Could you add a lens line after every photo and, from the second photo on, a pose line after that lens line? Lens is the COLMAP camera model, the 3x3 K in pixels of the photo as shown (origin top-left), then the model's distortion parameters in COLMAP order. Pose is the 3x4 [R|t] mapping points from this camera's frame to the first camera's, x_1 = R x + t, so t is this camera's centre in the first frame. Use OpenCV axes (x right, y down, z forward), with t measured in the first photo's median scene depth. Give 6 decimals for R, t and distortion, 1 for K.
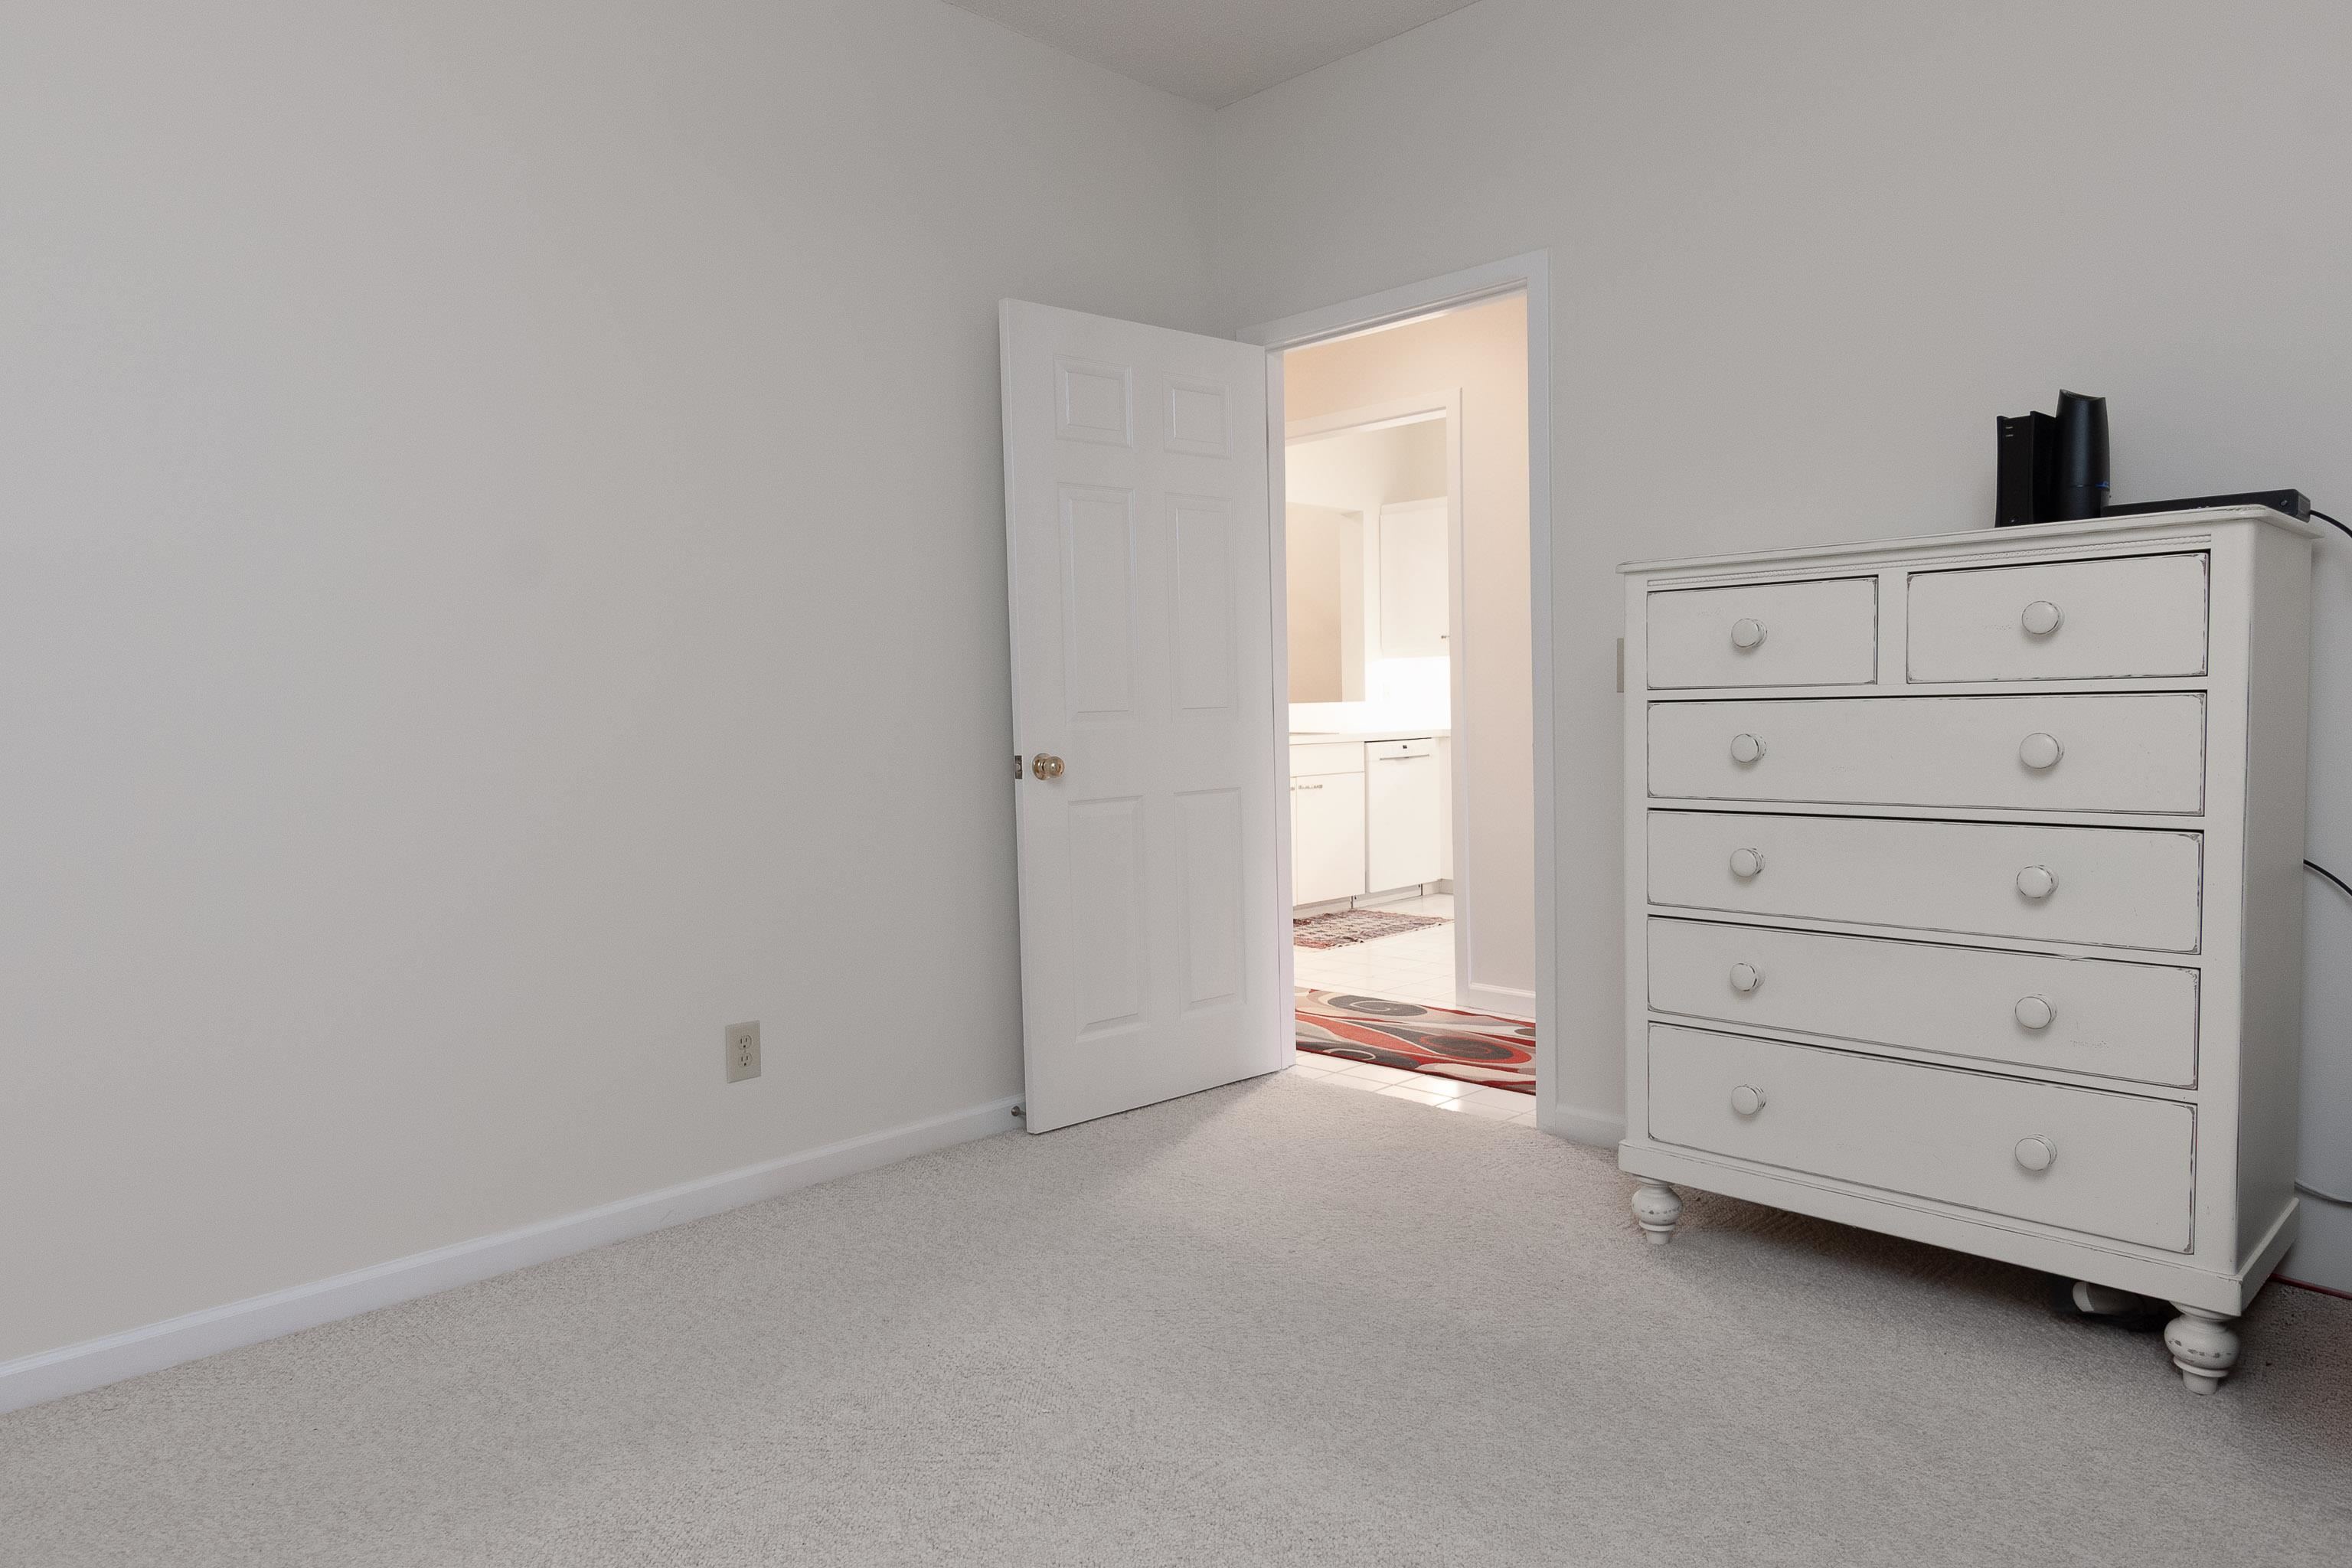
lens RADIAL K [[1471.7, 0, 1169.1], [0, 1471.7, 796.3], [0, 0, 1]] dist [0.005157, -0.011639]
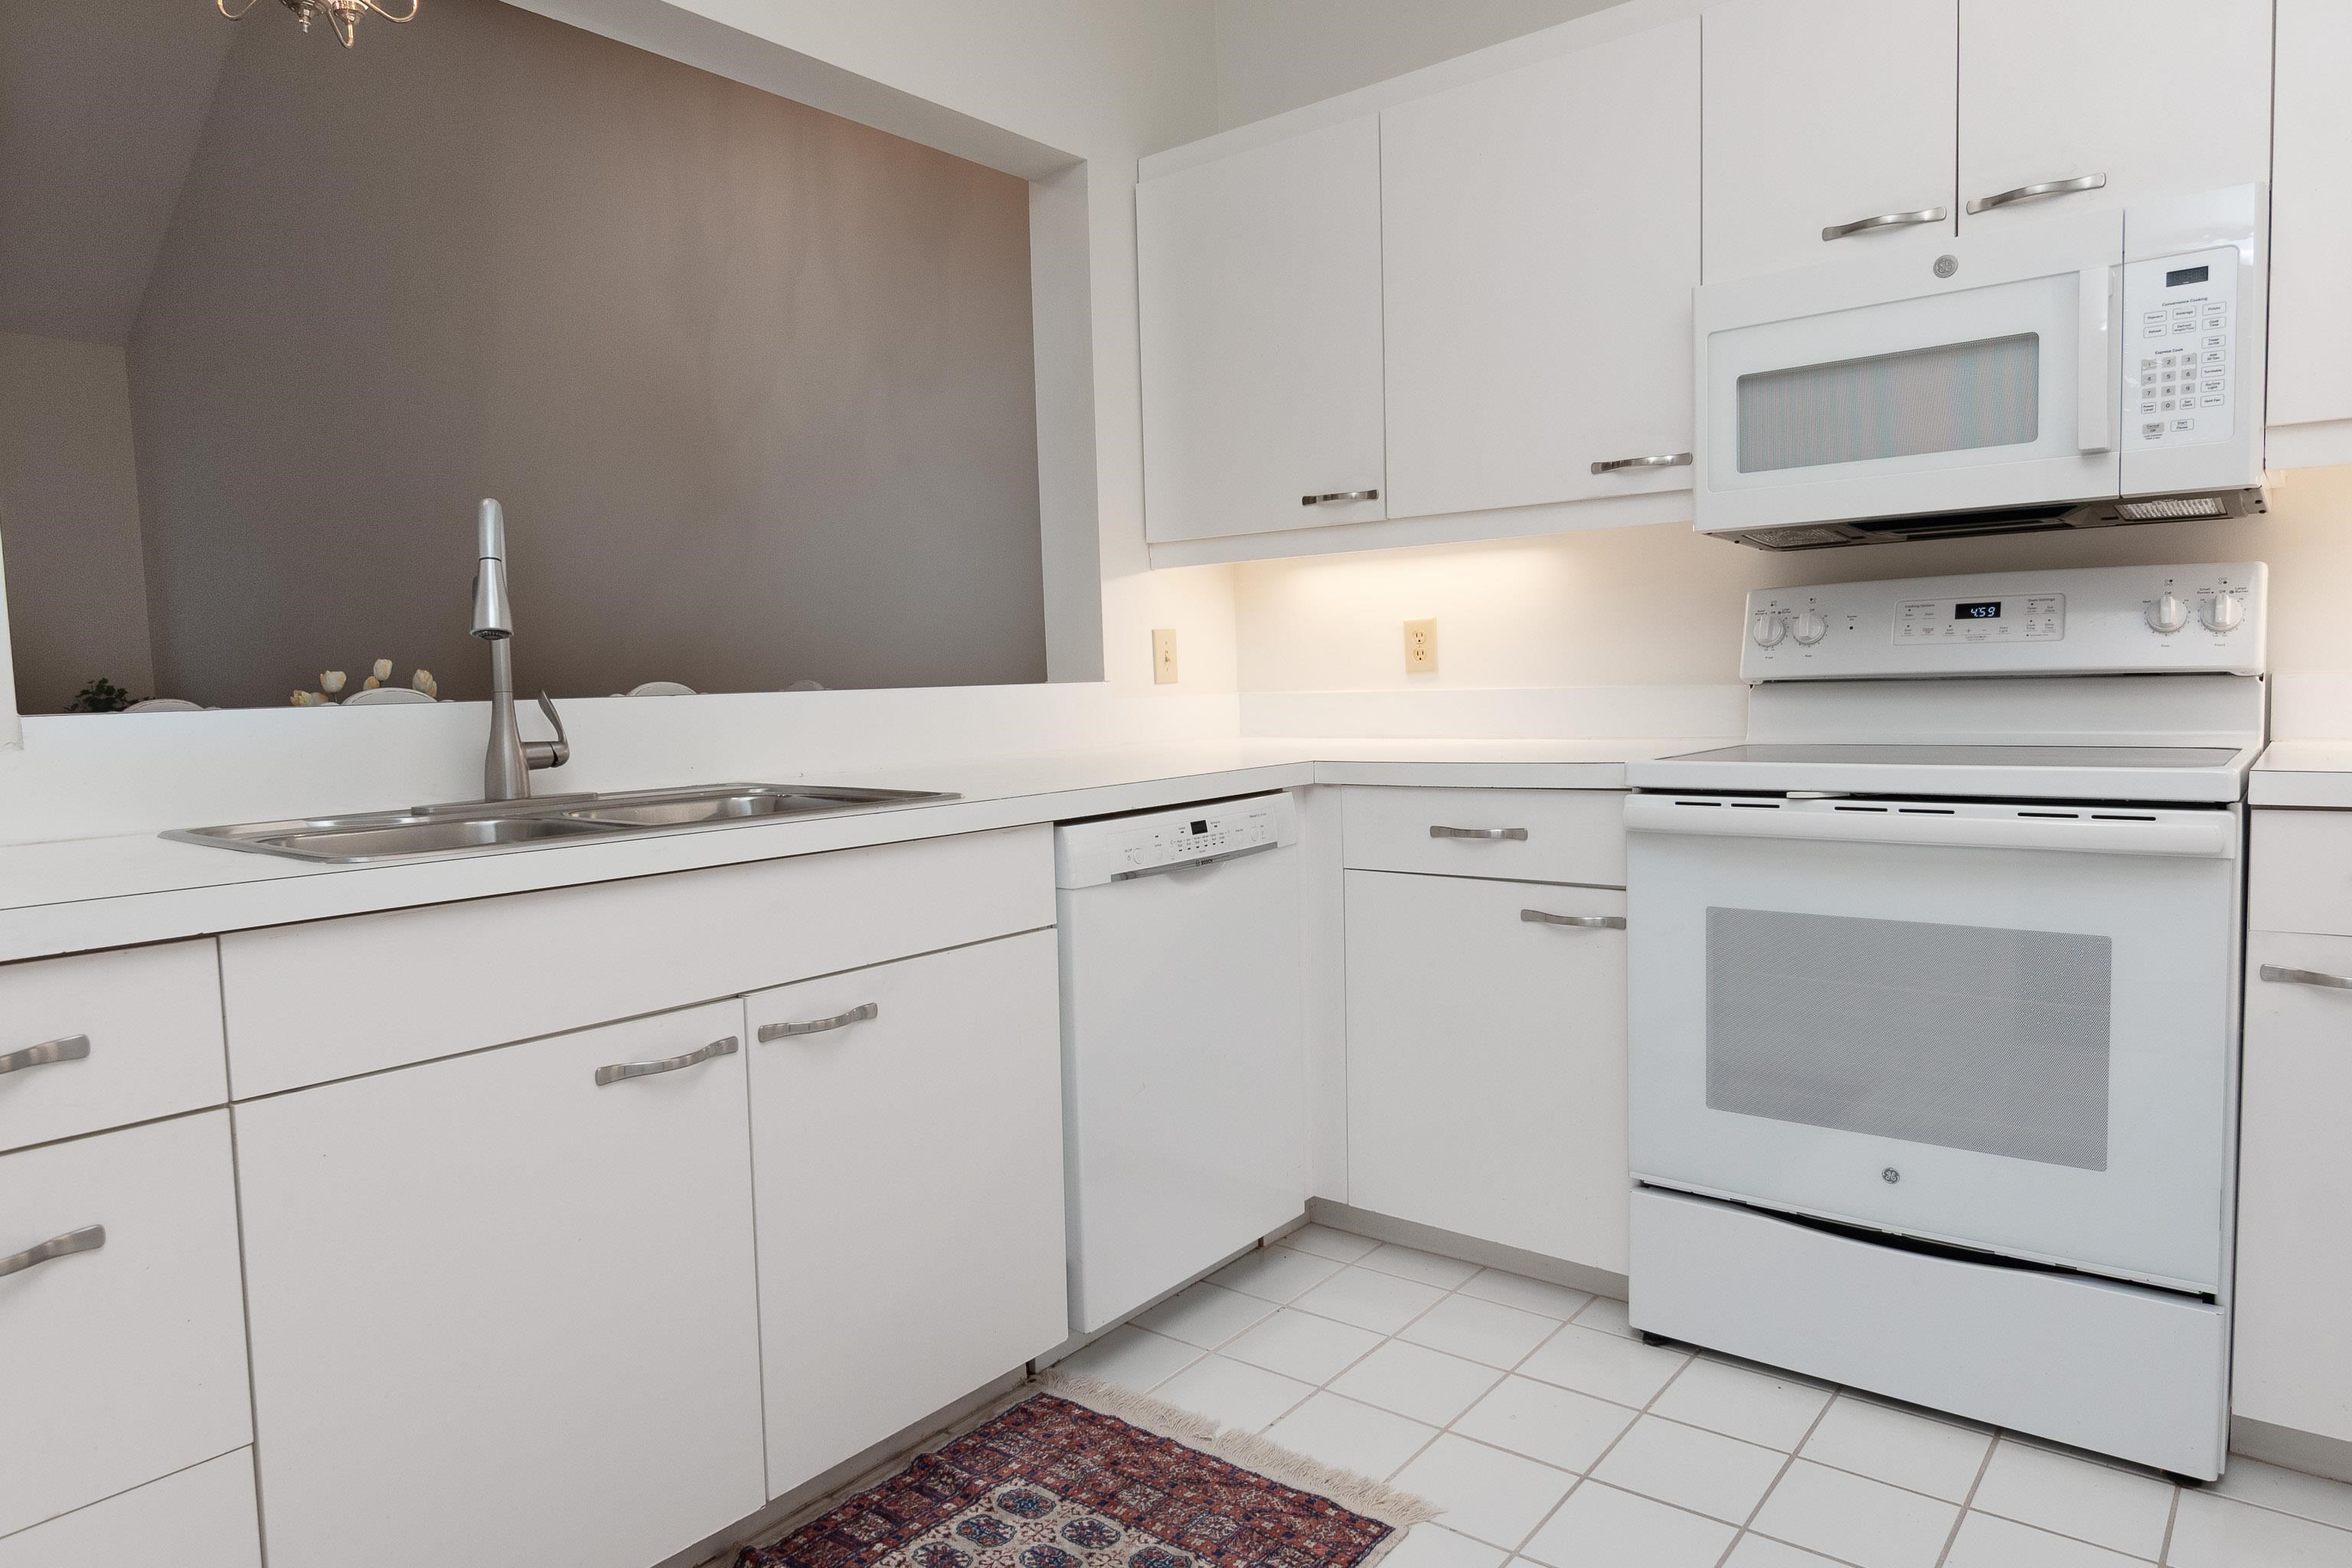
lens RADIAL K [[1471.7, 0, 1169.1], [0, 1471.7, 796.3], [0, 0, 1]] dist [0.005157, -0.011639]
pose [[0.992457, -0.011122, 0.122091, 0.118861], [0.010871, 0.999937, 0.002717, -0.040870], [-0.122114, -0.001369, 0.992515, 0.711127]]
